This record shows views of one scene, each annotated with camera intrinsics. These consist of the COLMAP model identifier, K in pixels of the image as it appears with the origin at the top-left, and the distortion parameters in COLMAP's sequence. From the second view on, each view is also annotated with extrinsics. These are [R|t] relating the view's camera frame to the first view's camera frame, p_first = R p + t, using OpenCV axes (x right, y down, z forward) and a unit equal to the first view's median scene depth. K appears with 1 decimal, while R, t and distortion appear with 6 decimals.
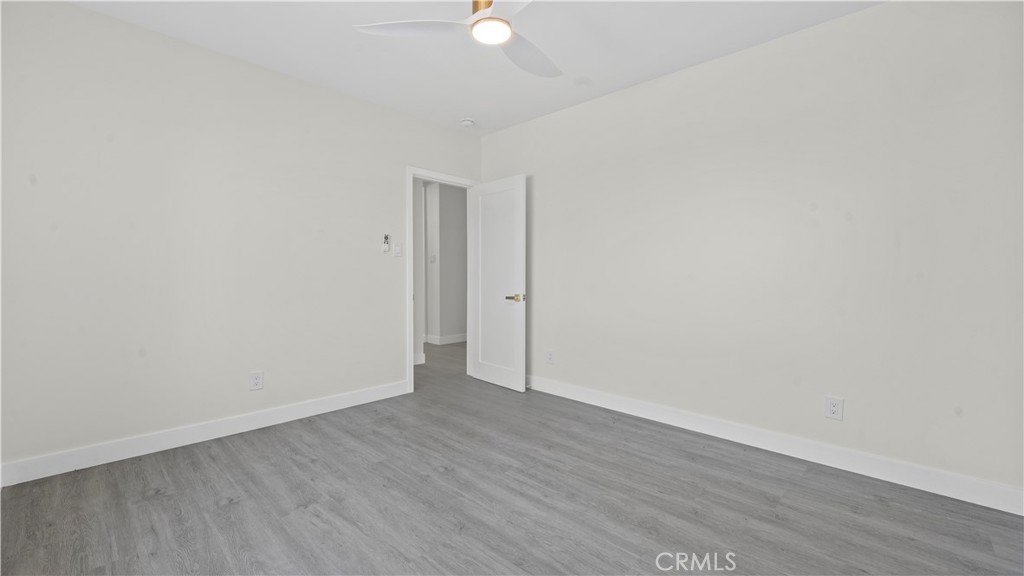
lens RADIAL K [[416.4, 0, 510.2], [0, 416.4, 283.8], [0, 0, 1]] dist [0.000262, -0.000478]
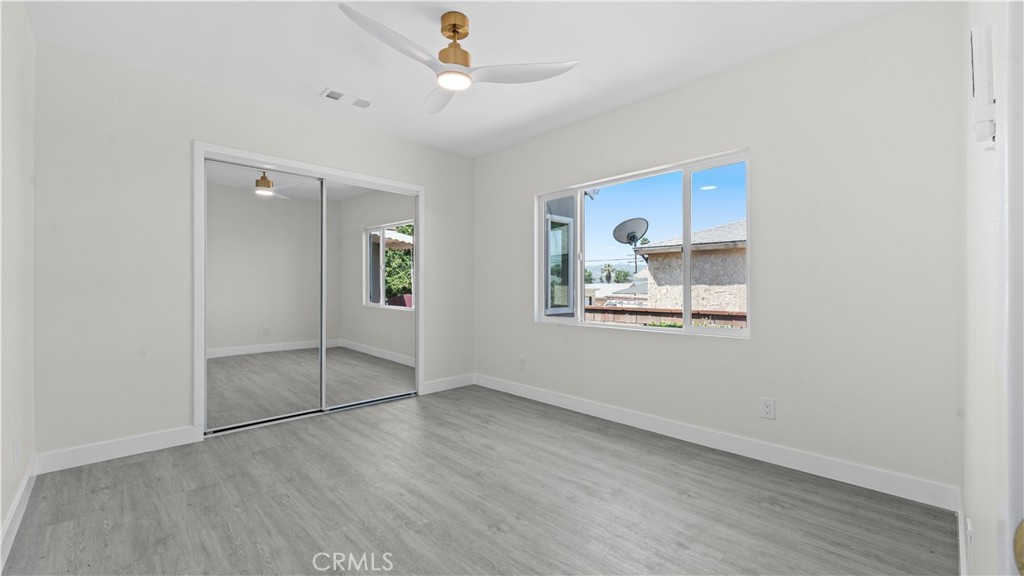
lens RADIAL K [[416.4, 0, 510.2], [0, 416.4, 283.8], [0, 0, 1]] dist [0.000262, -0.000478]
pose [[-0.999248, -0.004505, 0.038504, -0.230485], [-0.003780, 0.999814, 0.018887, -0.051979], [-0.038582, 0.018727, -0.999080, 2.018158]]
